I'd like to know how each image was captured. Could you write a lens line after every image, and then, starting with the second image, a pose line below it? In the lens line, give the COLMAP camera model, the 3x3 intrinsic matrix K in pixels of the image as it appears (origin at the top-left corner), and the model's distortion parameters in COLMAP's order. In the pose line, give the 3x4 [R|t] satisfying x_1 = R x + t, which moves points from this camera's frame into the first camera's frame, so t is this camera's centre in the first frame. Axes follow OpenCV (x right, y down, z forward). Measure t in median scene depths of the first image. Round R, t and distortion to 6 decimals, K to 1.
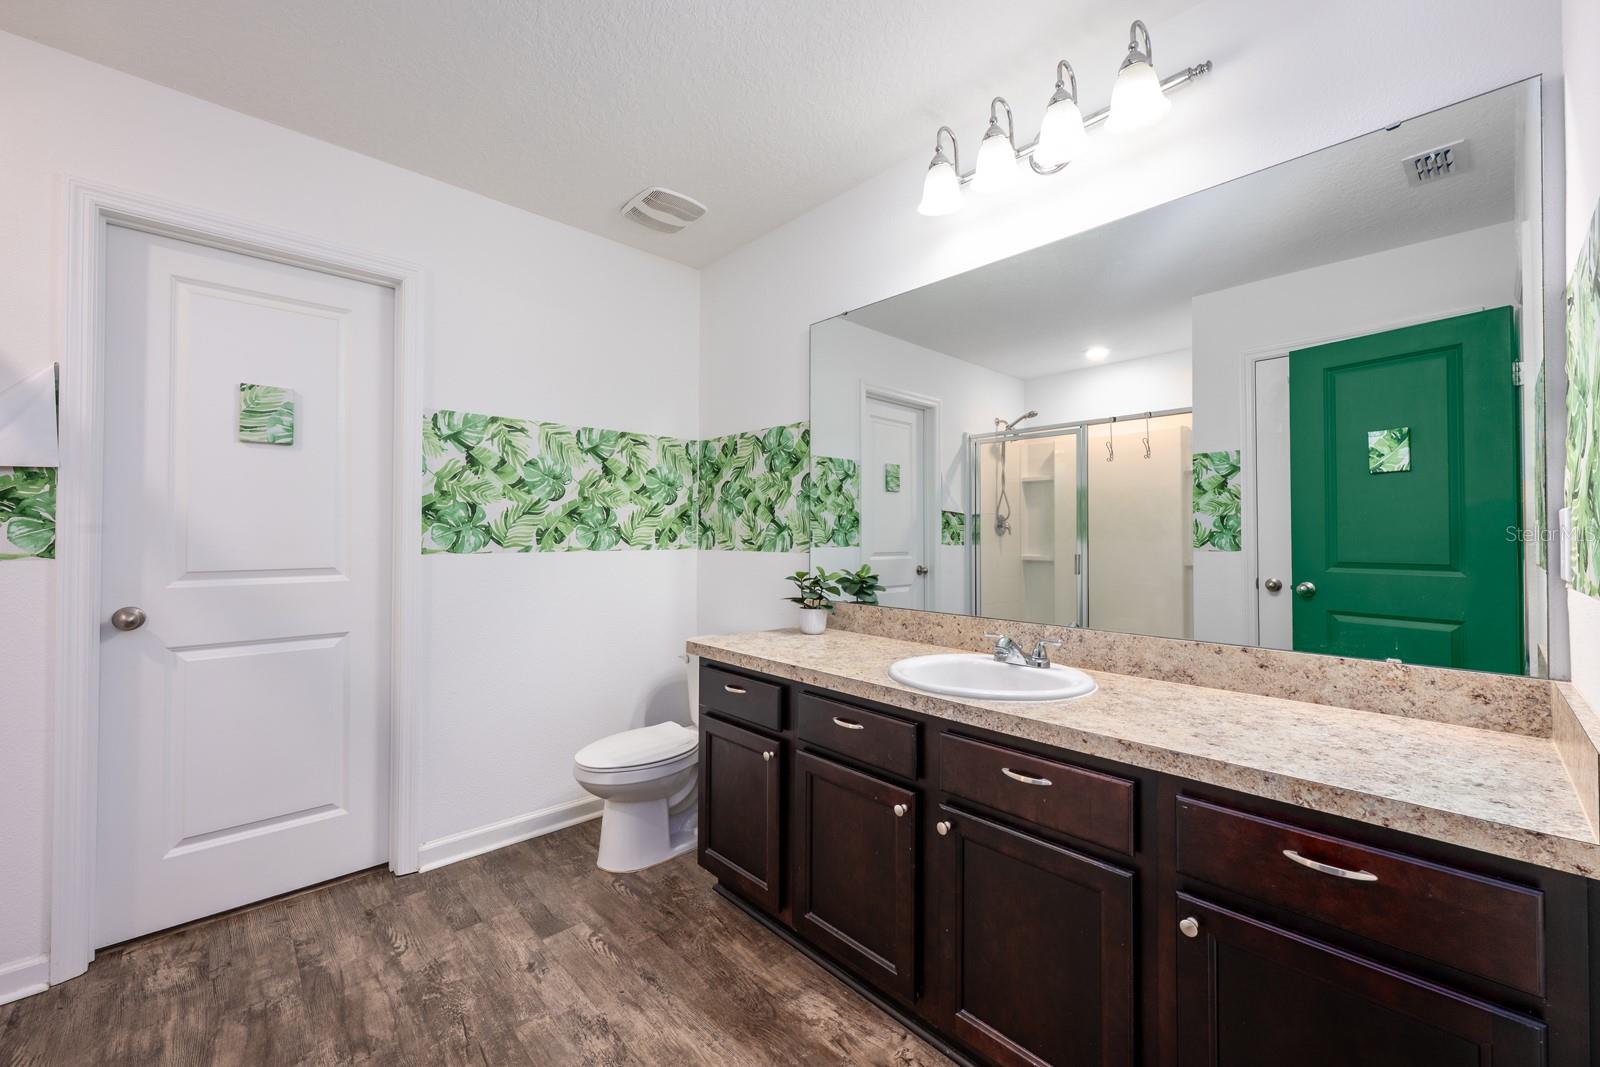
lens RADIAL K [[637.1, 0, 793.2], [0, 637.1, 529.0], [0, 0, 1]] dist [0.006303, 0.000128]
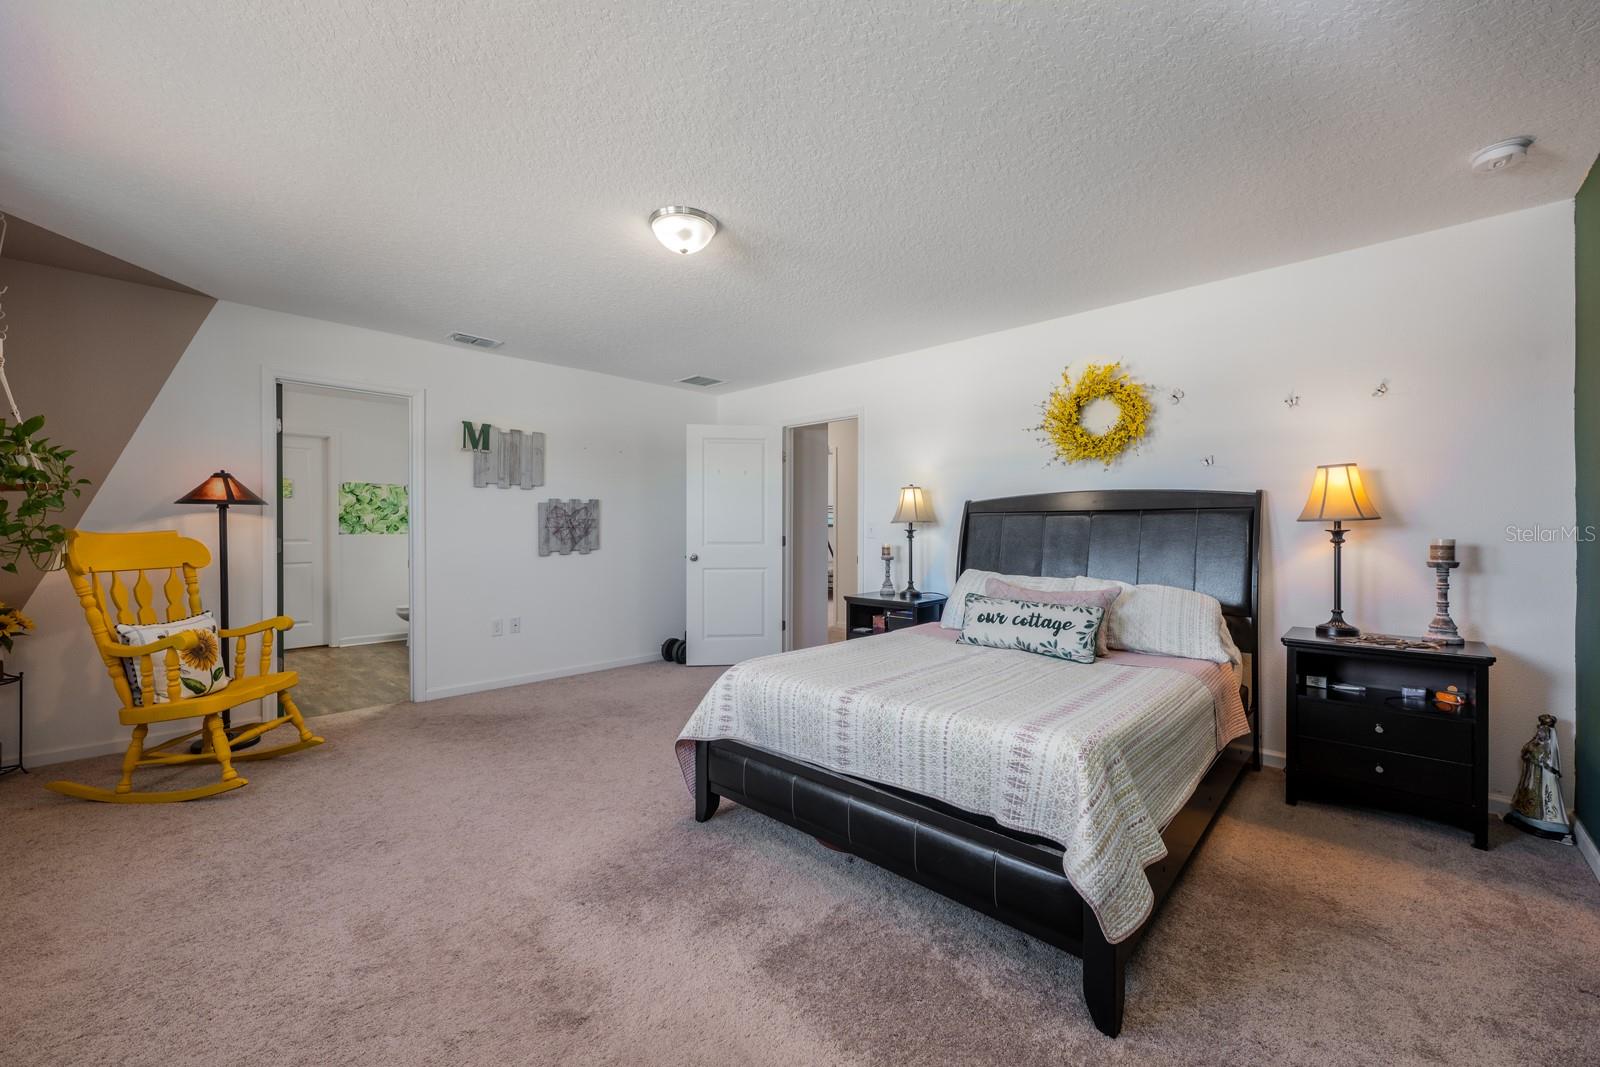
lens RADIAL K [[637.1, 0, 793.9], [0, 637.1, 533.1], [0, 0, 1]] dist [0.006303, 0.000128]
pose [[0.998189, -0.003496, 0.060046, 1.274321], [0.002416, 0.999834, 0.018055, -0.013051], [-0.060099, -0.017878, 0.998032, -1.967835]]
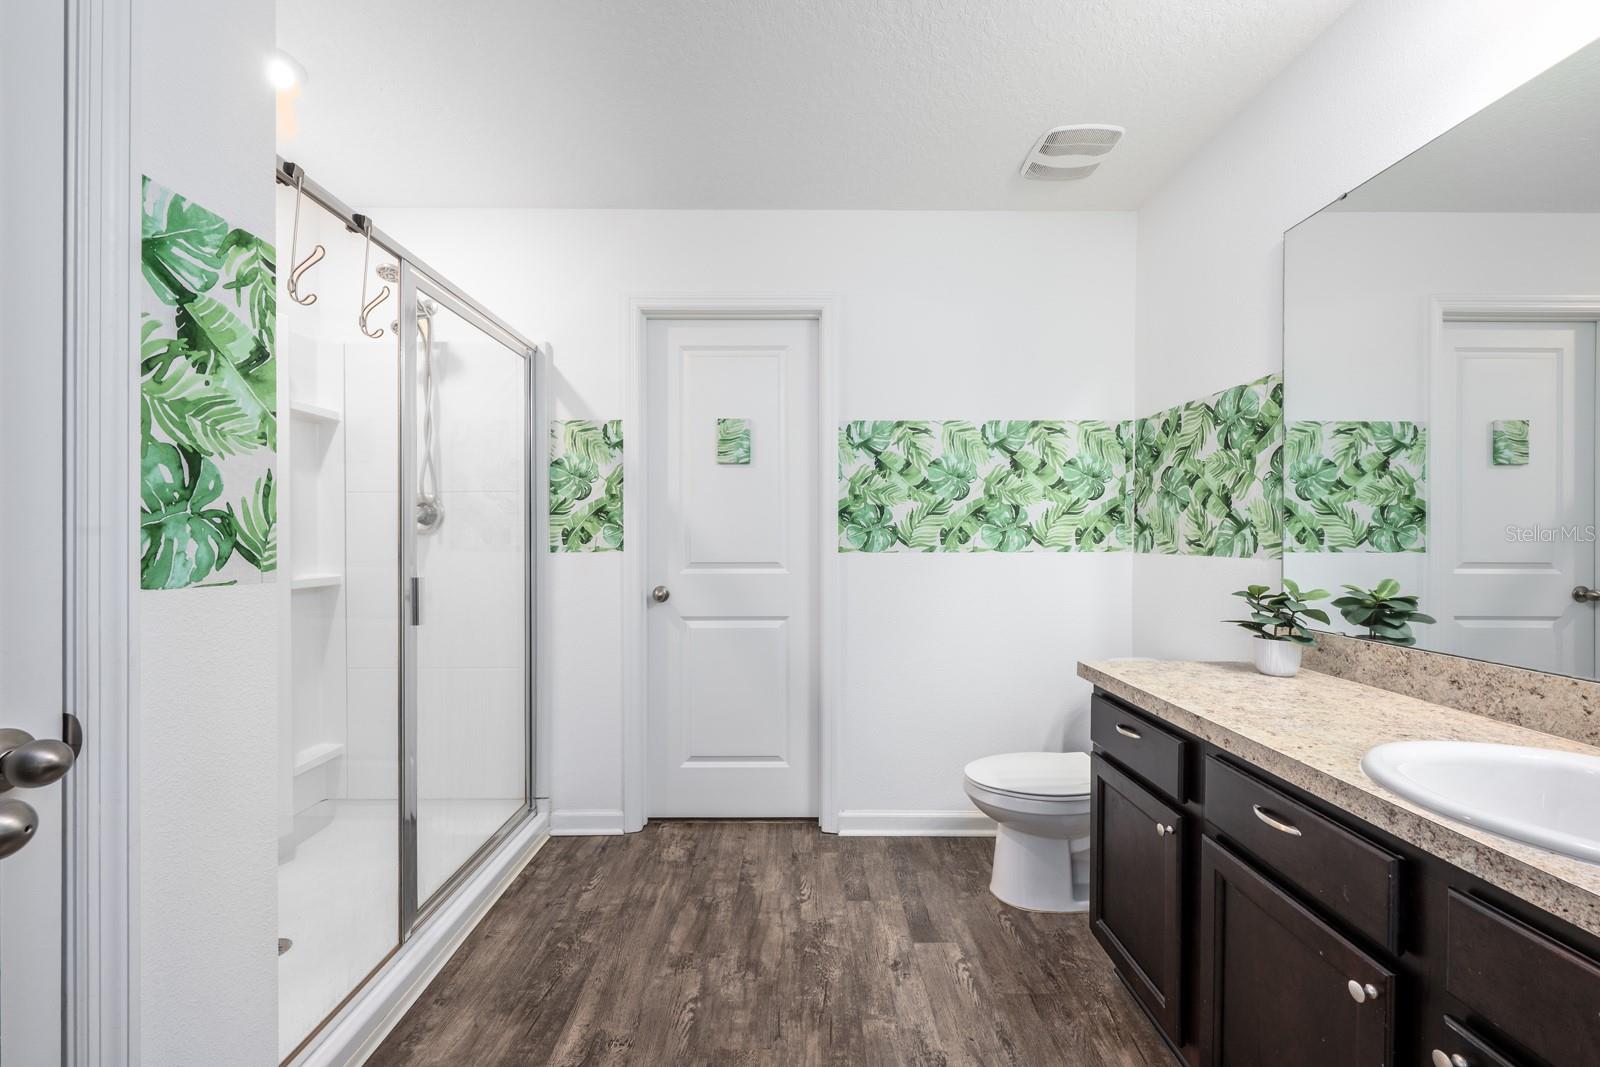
lens RADIAL K [[637.1, 0, 800.3], [0, 637.1, 540.1], [0, 0, 1]] dist [0.006303, 0.000128]
pose [[0.739180, 0.003993, -0.673496, 0.122848], [0.007699, 0.999867, 0.014378, 0.001674], [0.673464, -0.015813, 0.739051, 0.135974]]
